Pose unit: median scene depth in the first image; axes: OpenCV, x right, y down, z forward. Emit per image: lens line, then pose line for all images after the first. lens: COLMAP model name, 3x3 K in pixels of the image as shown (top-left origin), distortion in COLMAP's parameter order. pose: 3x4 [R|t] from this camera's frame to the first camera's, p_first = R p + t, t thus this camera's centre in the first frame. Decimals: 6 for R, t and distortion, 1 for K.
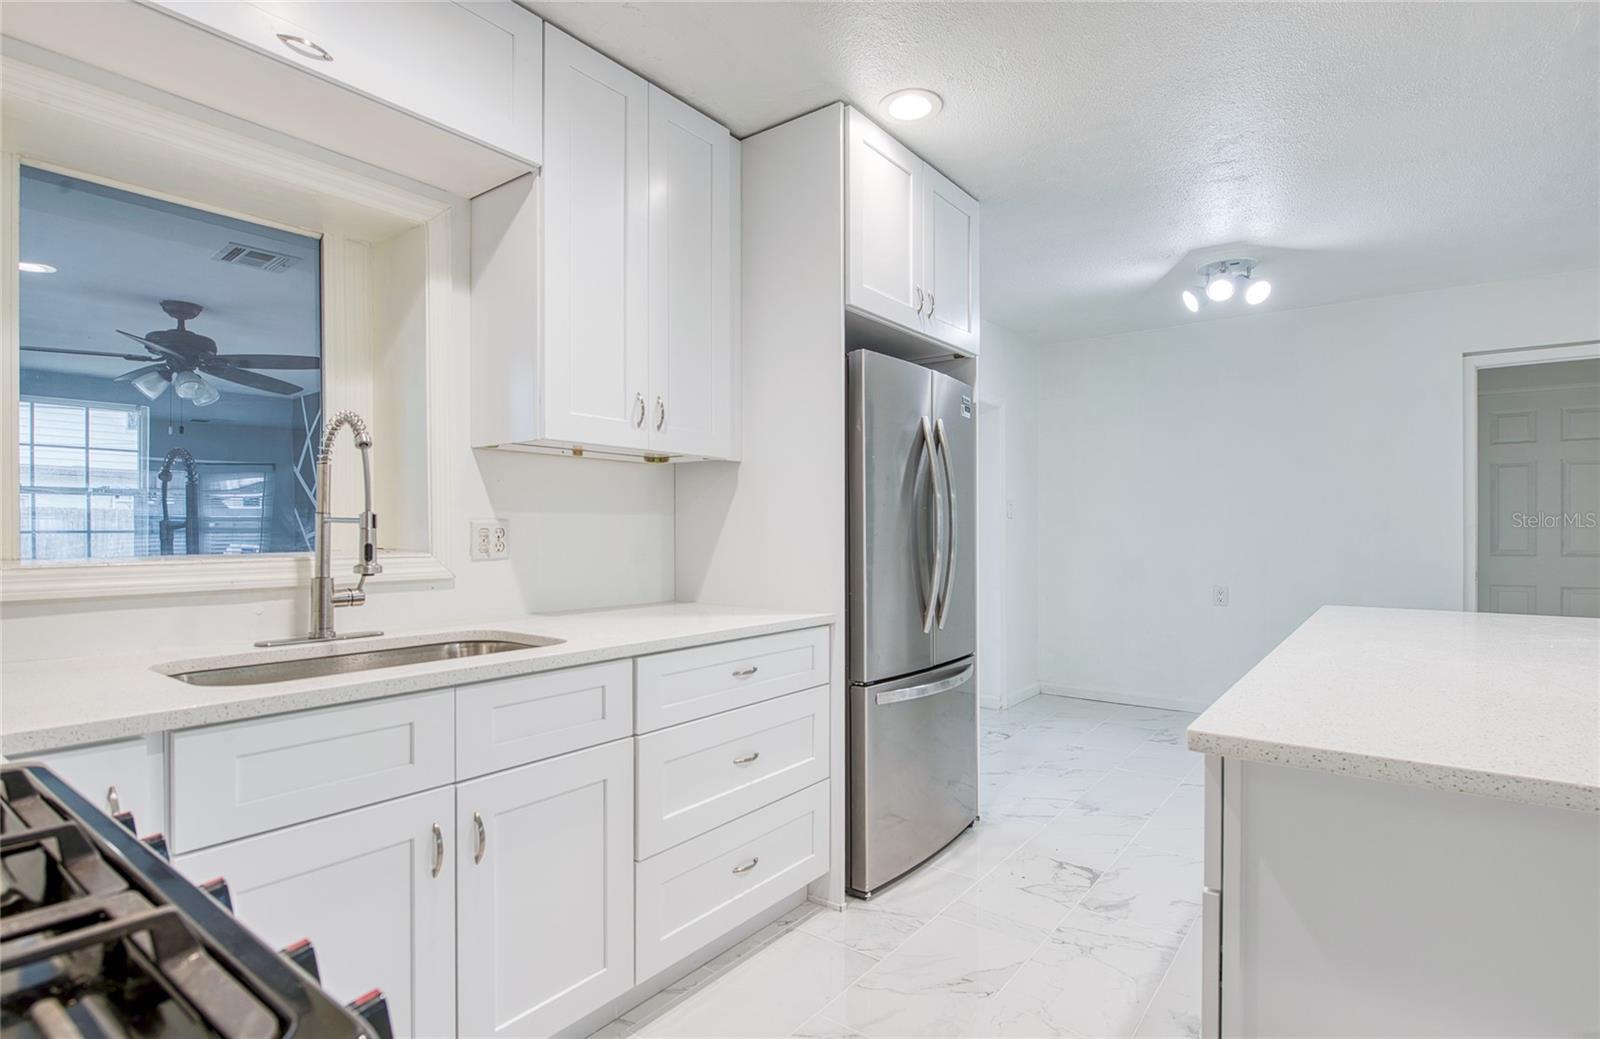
lens RADIAL K [[811.7, 0, 831.5], [0, 811.7, 549.5], [0, 0, 1]] dist [-0.000944, -0.004949]
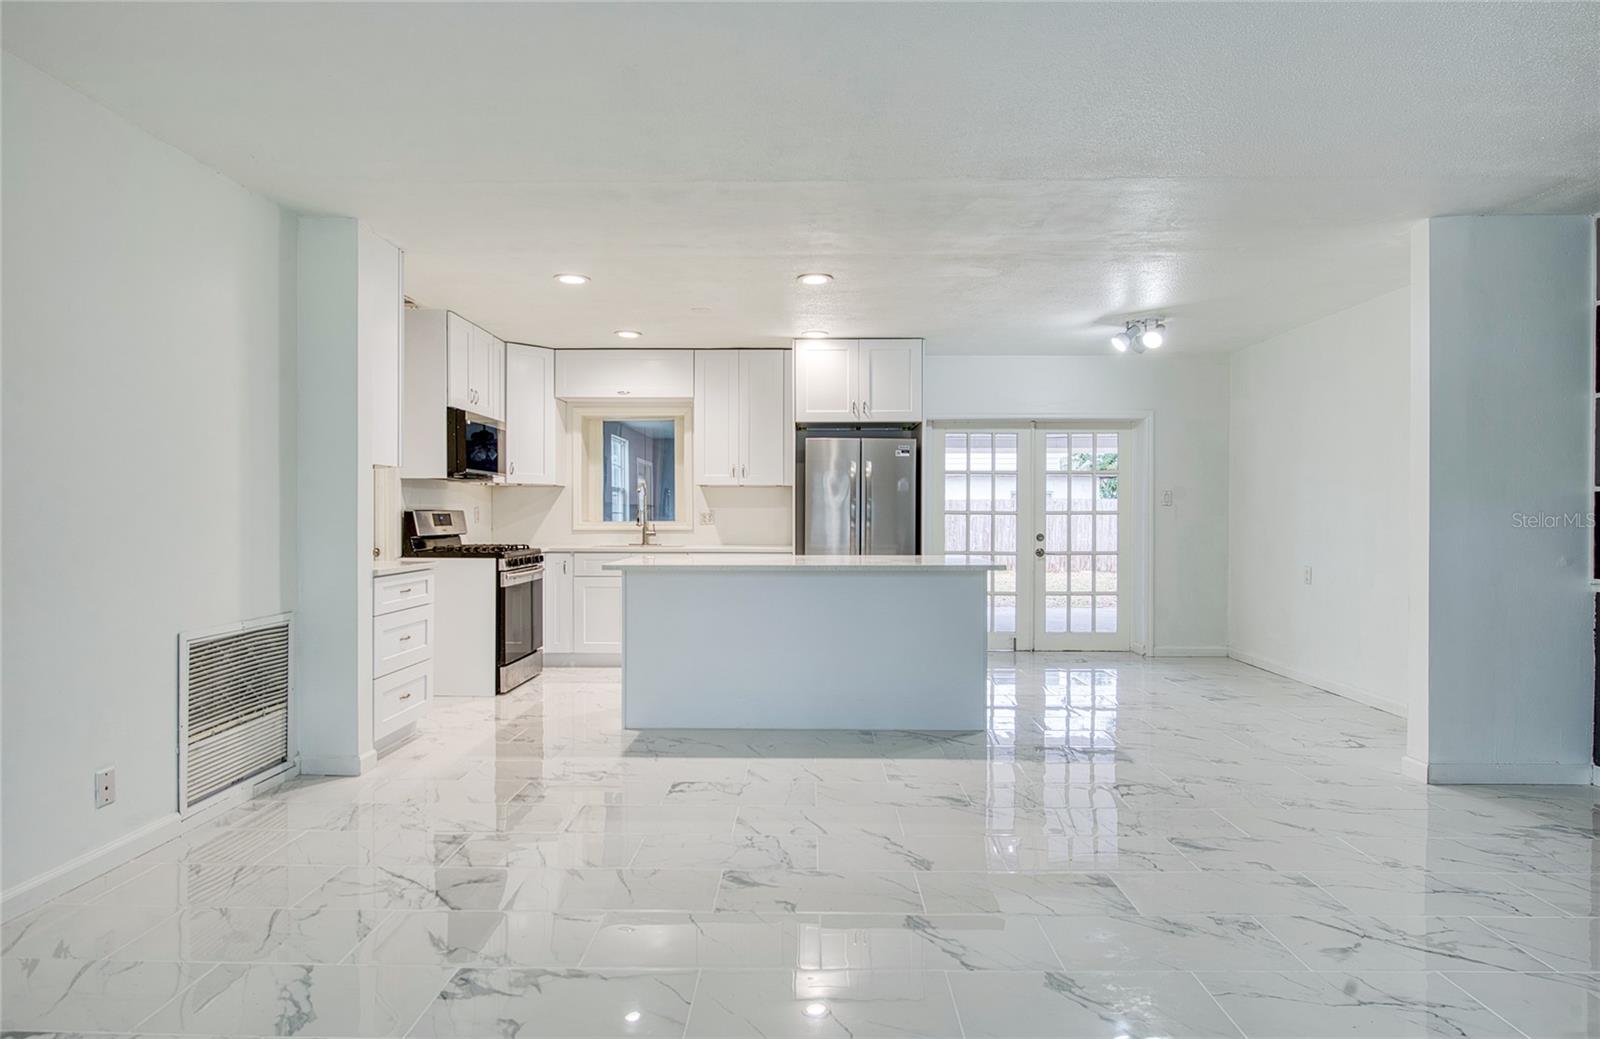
lens RADIAL K [[869.5, 0, 793.2], [0, 869.5, 529.4], [0, 0, 1]] dist [0.003353, -0.004077]
pose [[0.568522, 0.016696, -0.822499, 1.388351], [-0.028317, 0.999599, 0.000717, 0.011490], [0.822180, 0.022883, 0.568767, -0.303592]]
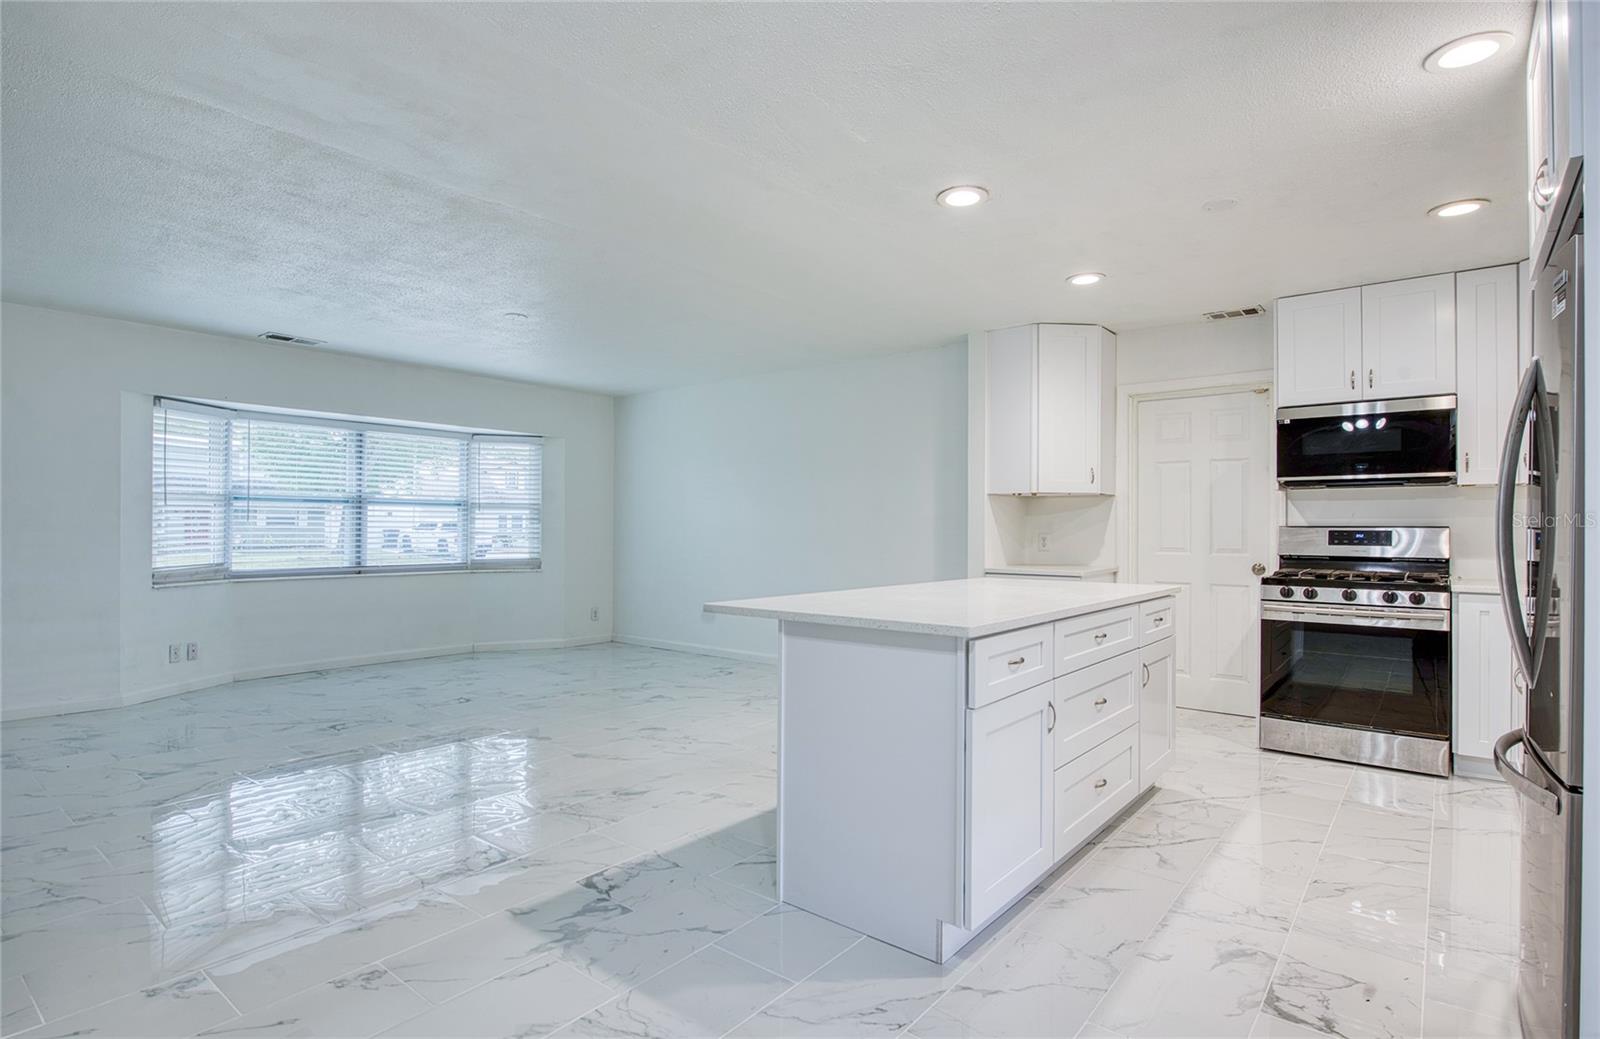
lens RADIAL K [[811.7, 0, 808.5], [0, 811.7, 521.3], [0, 0, 1]] dist [-0.000944, -0.004949]
pose [[-0.999003, -0.003891, 0.044476, 0.504206], [-0.002782, 0.999684, 0.024991, -0.038168], [-0.044560, 0.024842, -0.998698, 1.248110]]
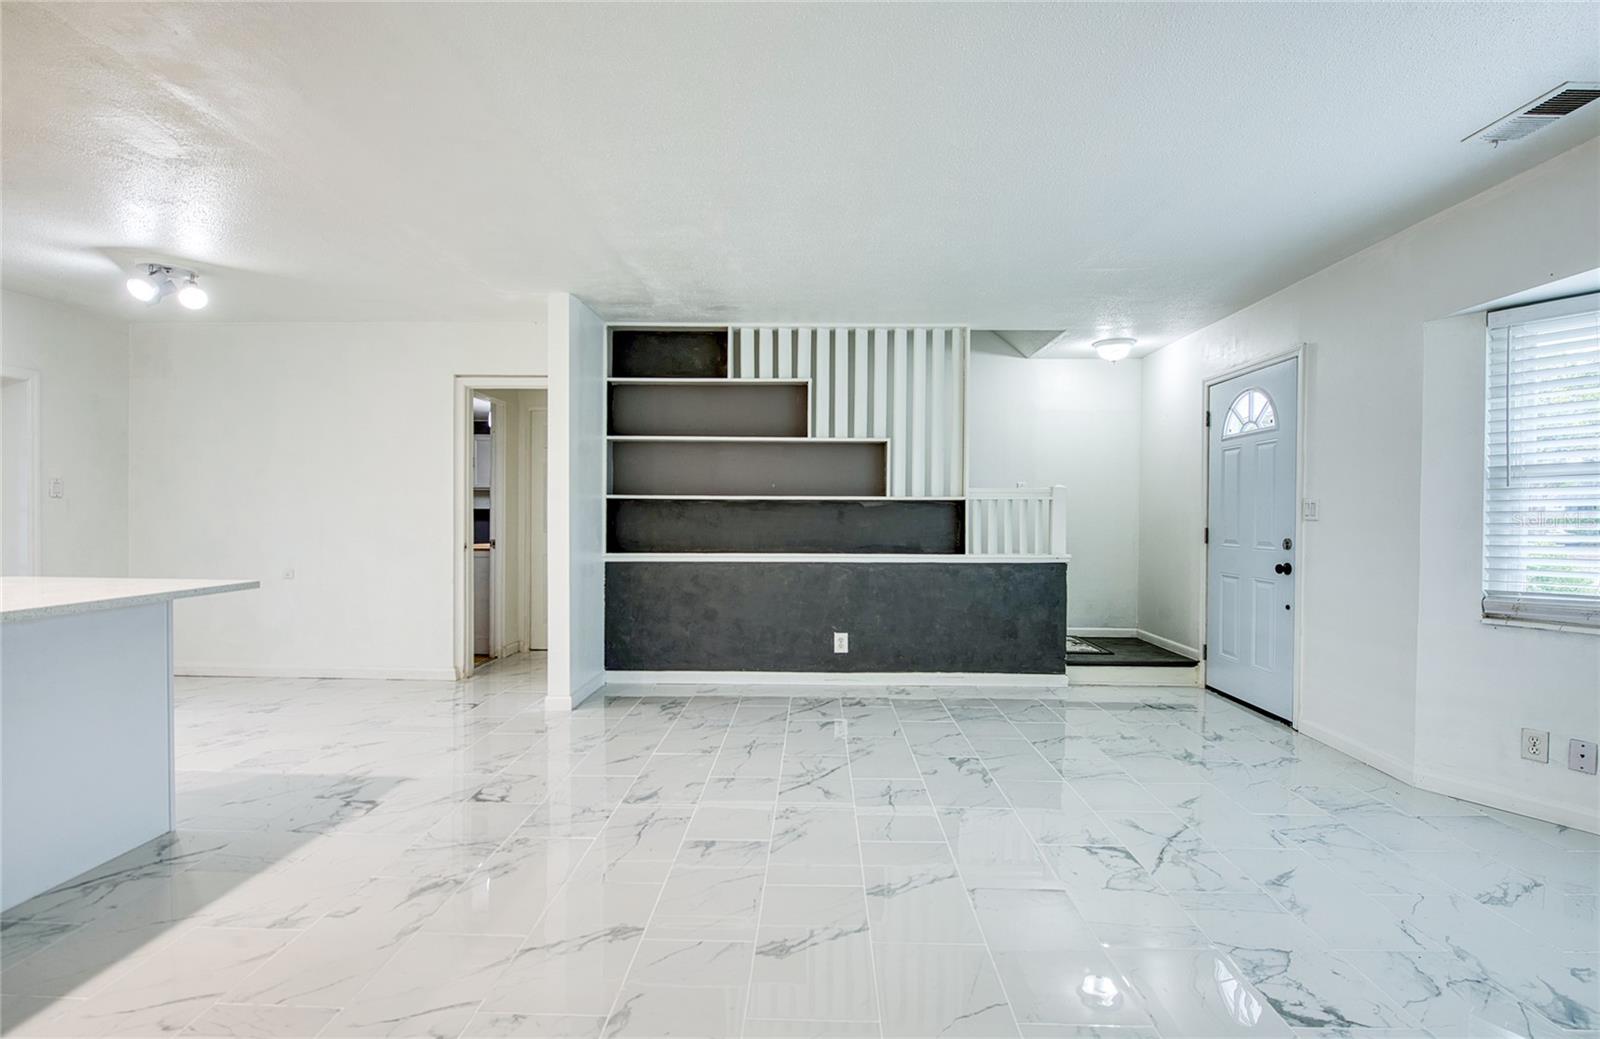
lens RADIAL K [[750.9, 0, 801.9], [0, 750.9, 520.5], [0, 0, 1]] dist [-0.006120, -0.002776]
pose [[0.827745, 0.002614, 0.561098, 0.651315], [0.009520, 0.999780, -0.018701, 0.012880], [-0.561024, 0.020822, 0.827538, -0.302864]]
